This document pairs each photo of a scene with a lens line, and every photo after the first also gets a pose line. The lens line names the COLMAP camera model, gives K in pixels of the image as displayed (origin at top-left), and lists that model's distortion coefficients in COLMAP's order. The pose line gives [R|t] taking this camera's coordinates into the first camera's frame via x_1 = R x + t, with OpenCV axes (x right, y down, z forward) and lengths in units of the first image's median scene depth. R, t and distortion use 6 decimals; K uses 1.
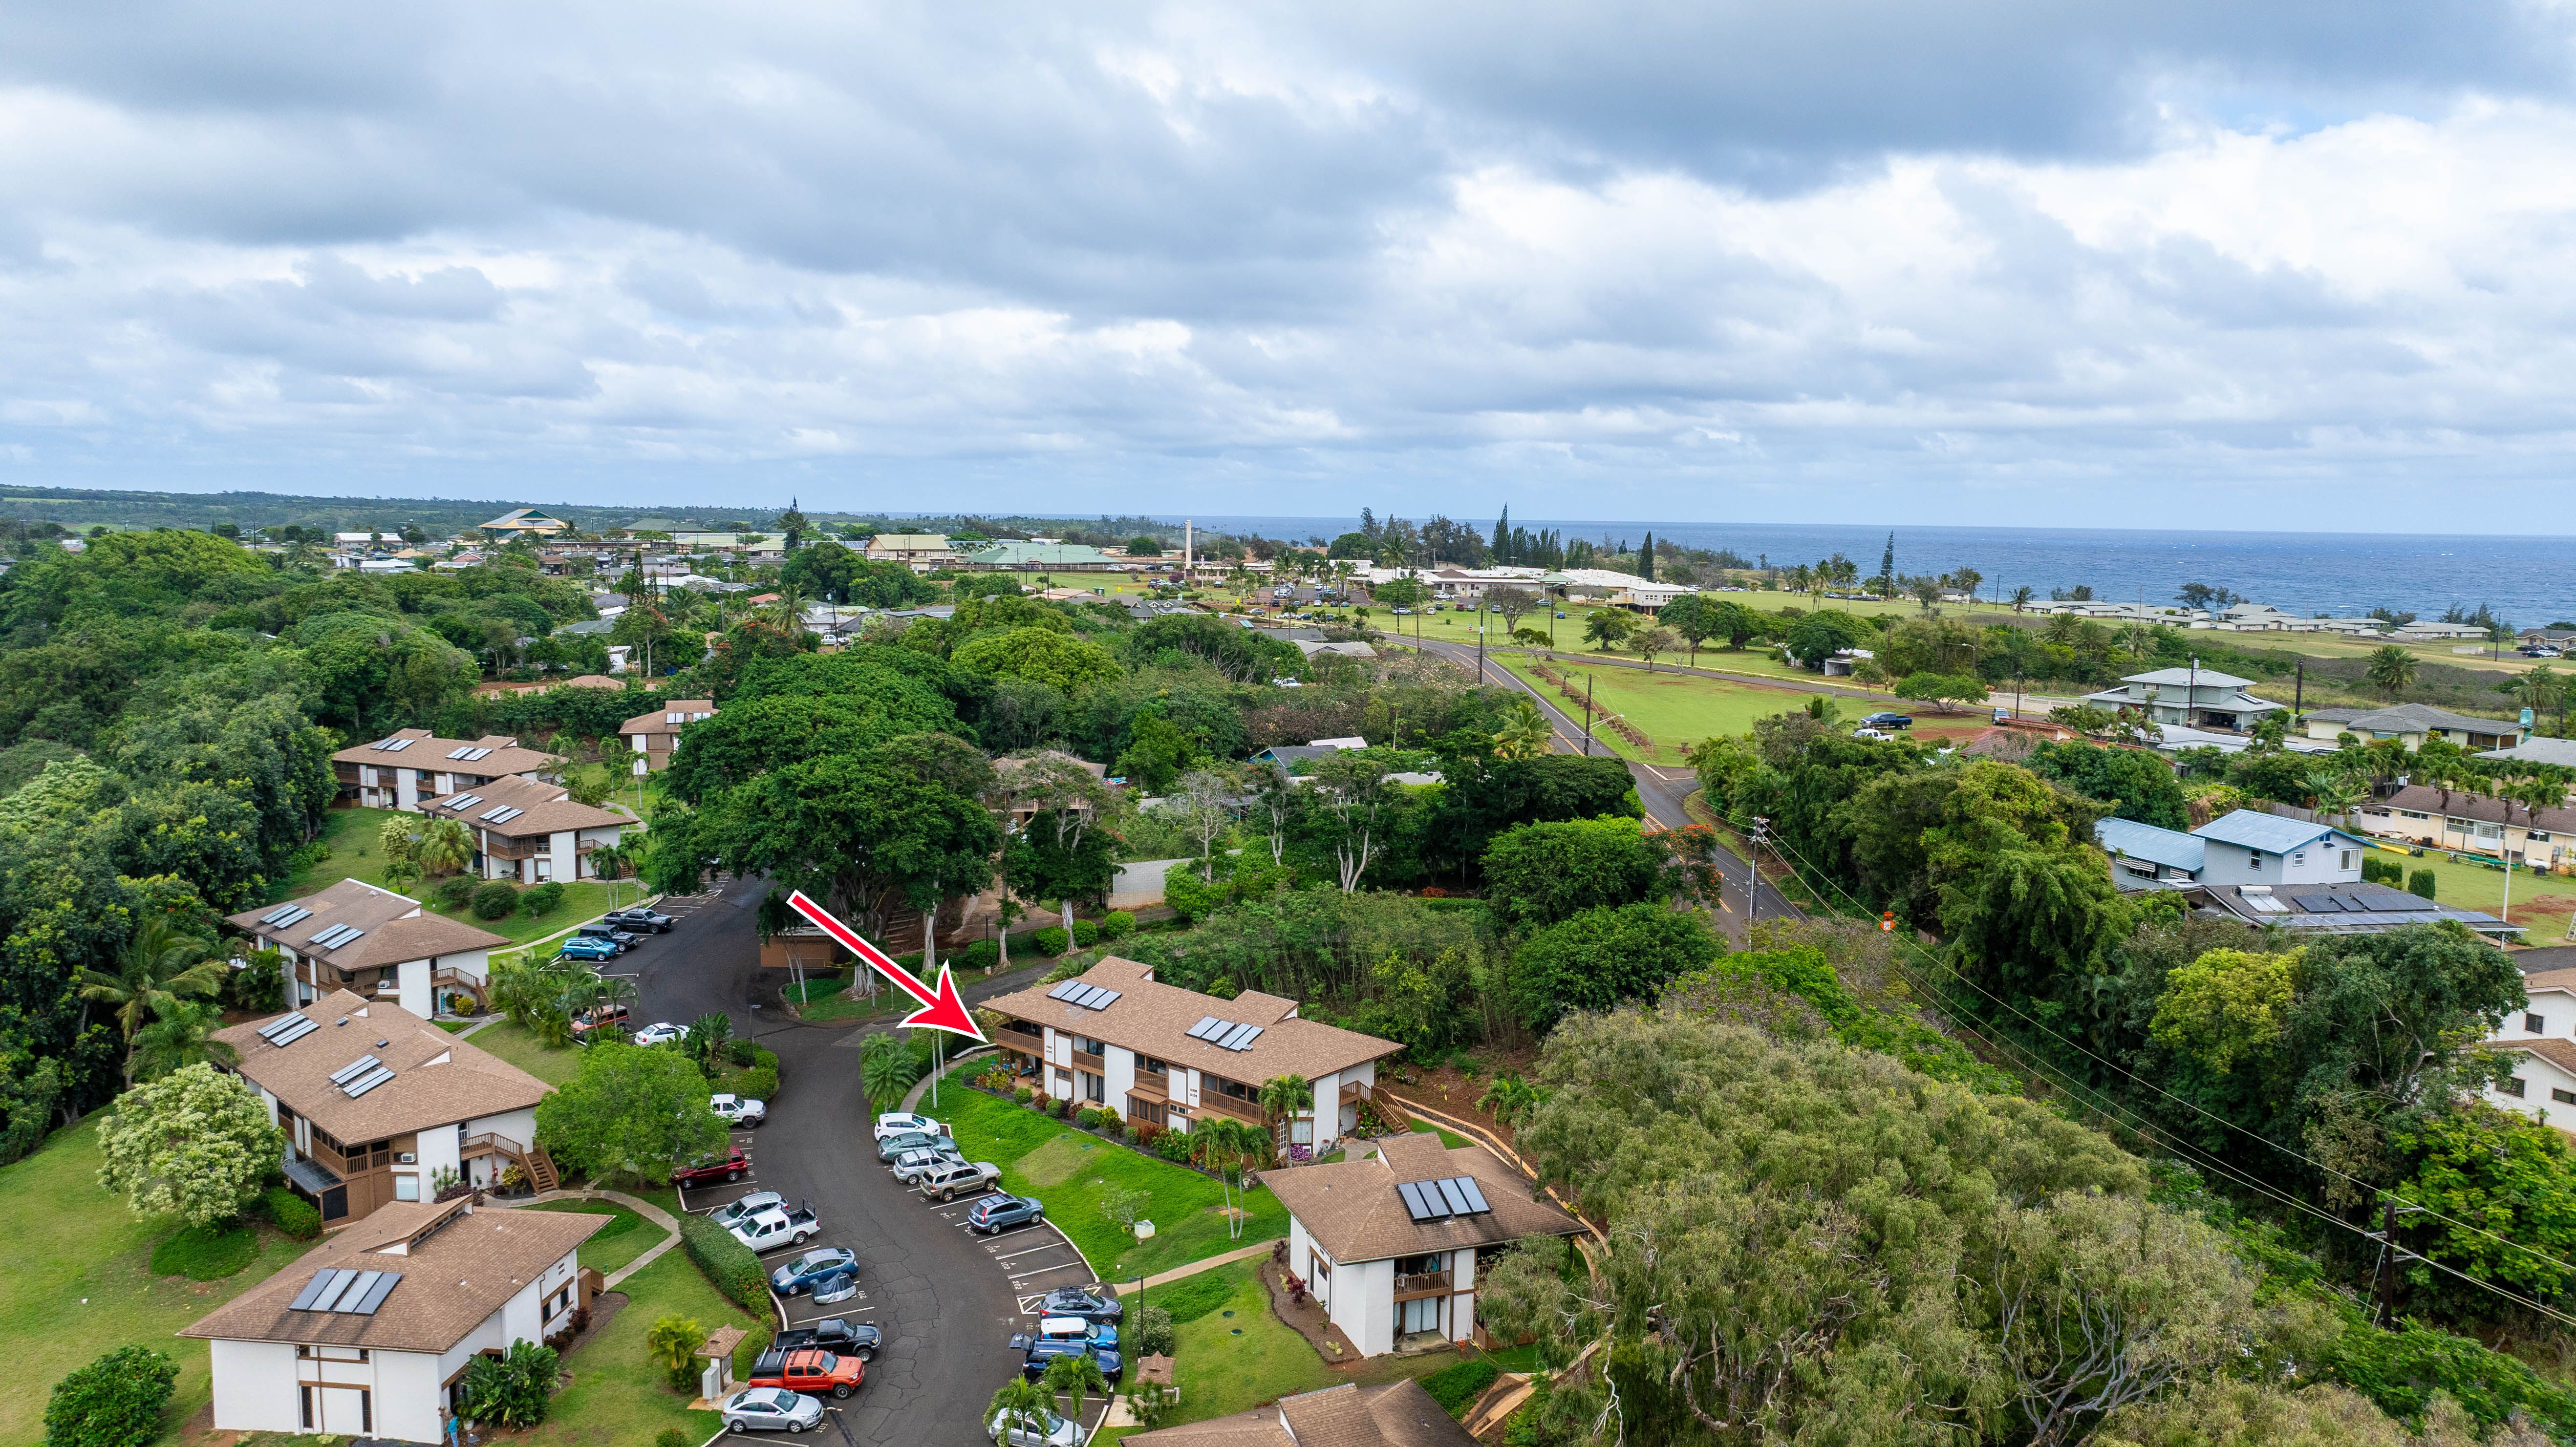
lens RADIAL K [[1830.0, 0, 1294.1], [0, 1830.0, 731.0], [0, 0, 1]] dist [-0.012429, 0.006145]
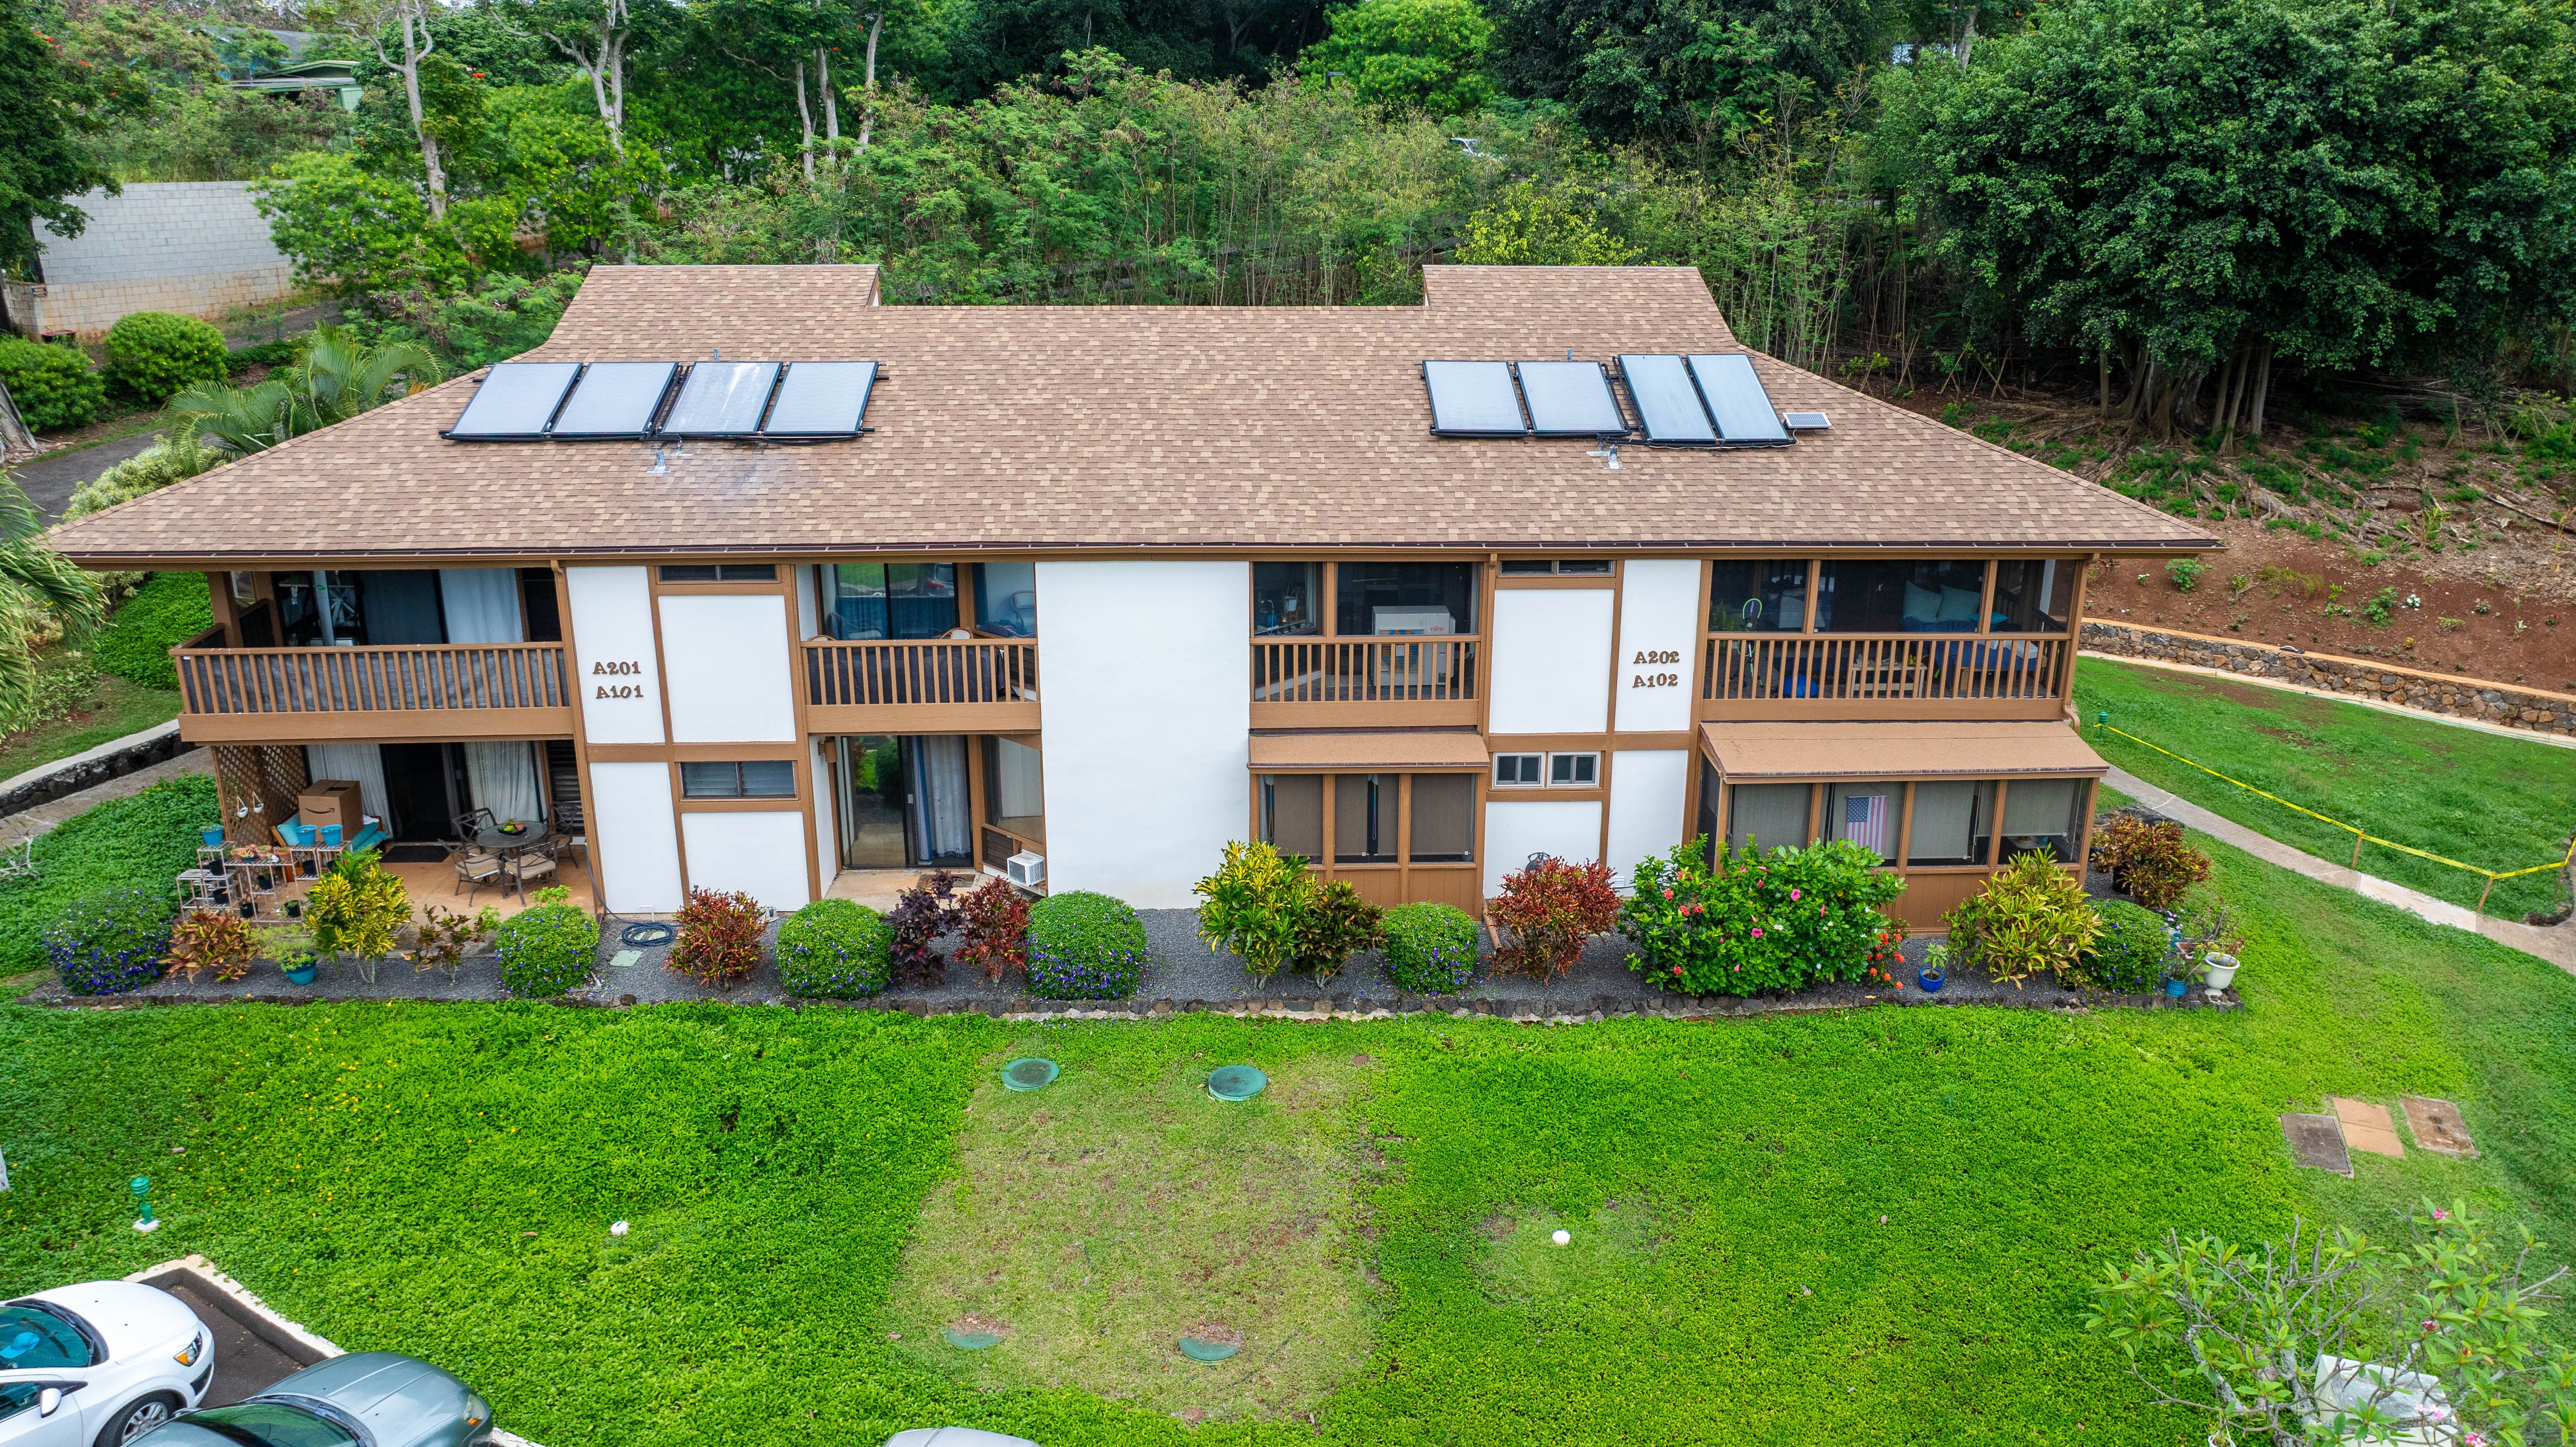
lens RADIAL K [[1830.0, 0, 1308.6], [0, 1830.0, 739.5], [0, 0, 1]] dist [-0.012429, 0.006145]
pose [[0.724936, -0.221982, 0.652067, -0.215606], [0.088530, 0.968824, 0.231392, 0.148101], [-0.683103, -0.110017, 0.721988, 0.843764]]
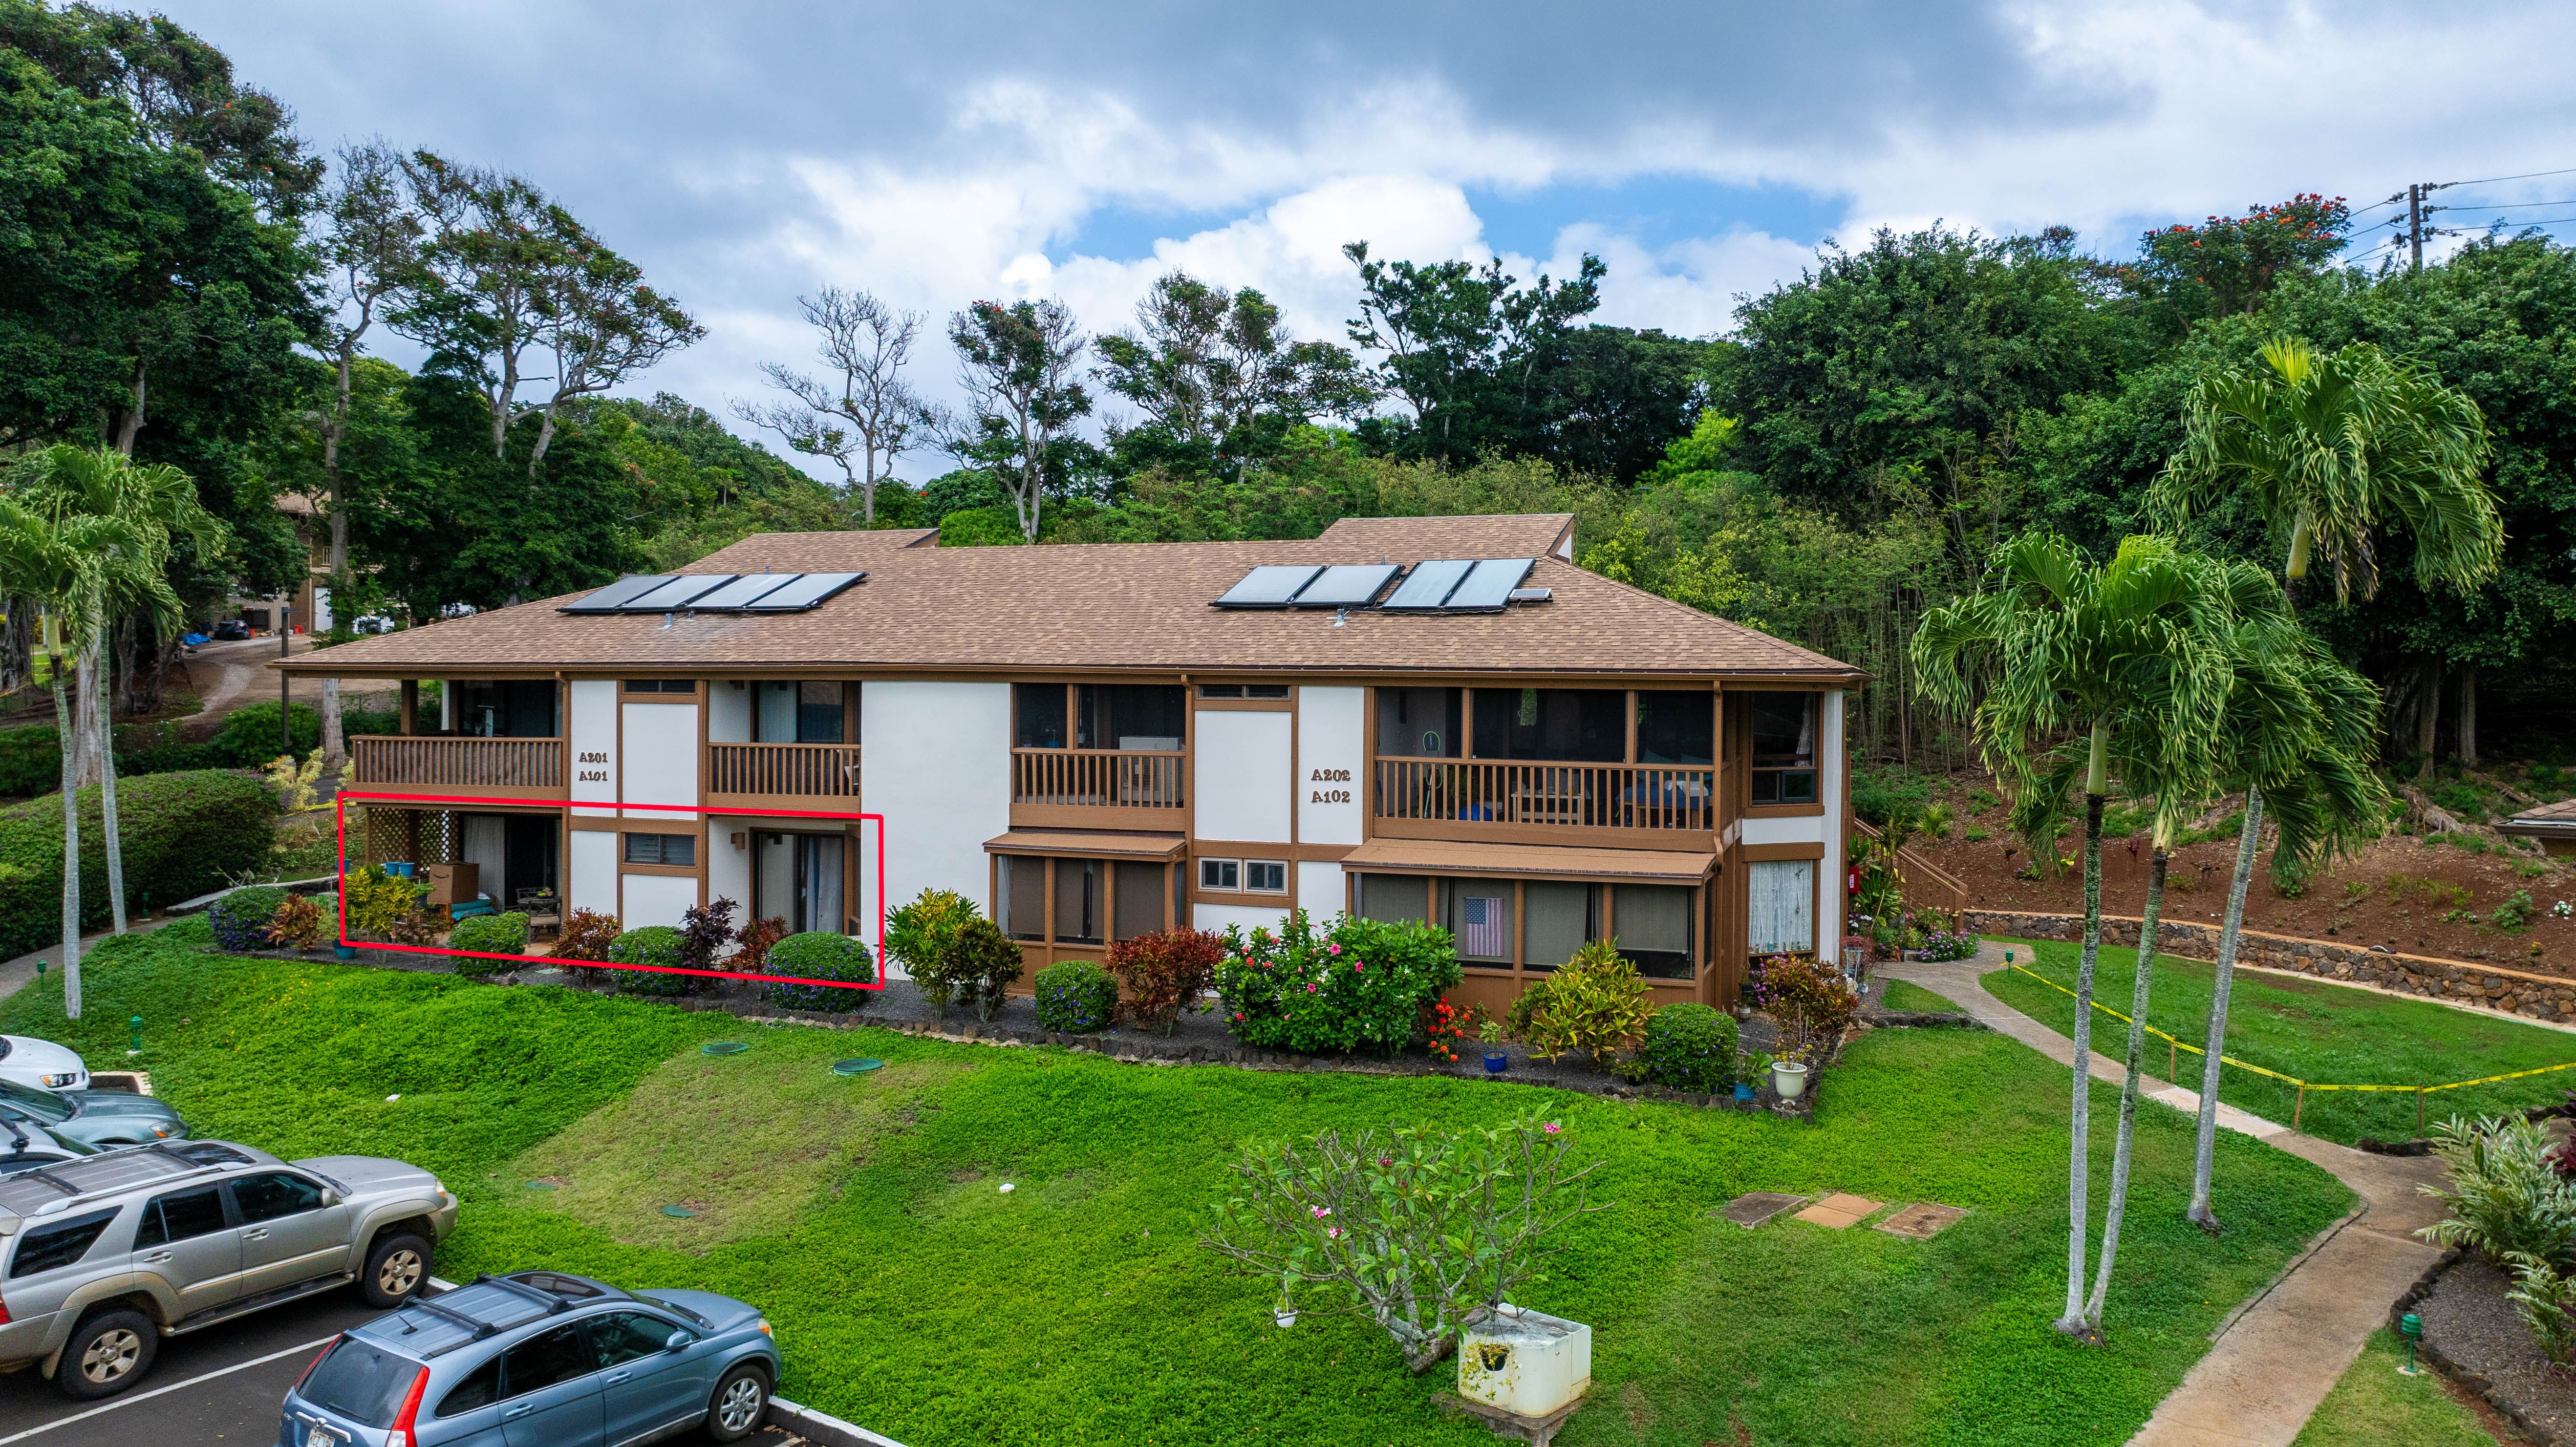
lens RADIAL K [[1830.0, 0, 1279.5], [0, 1830.0, 706.0], [0, 0, 1]] dist [-0.012429, 0.006145]
pose [[0.935655, -0.006609, 0.352854, -0.139434], [0.045277, 0.993810, -0.101447, 0.204066], [-0.349999, 0.110895, 0.930163, 0.754071]]
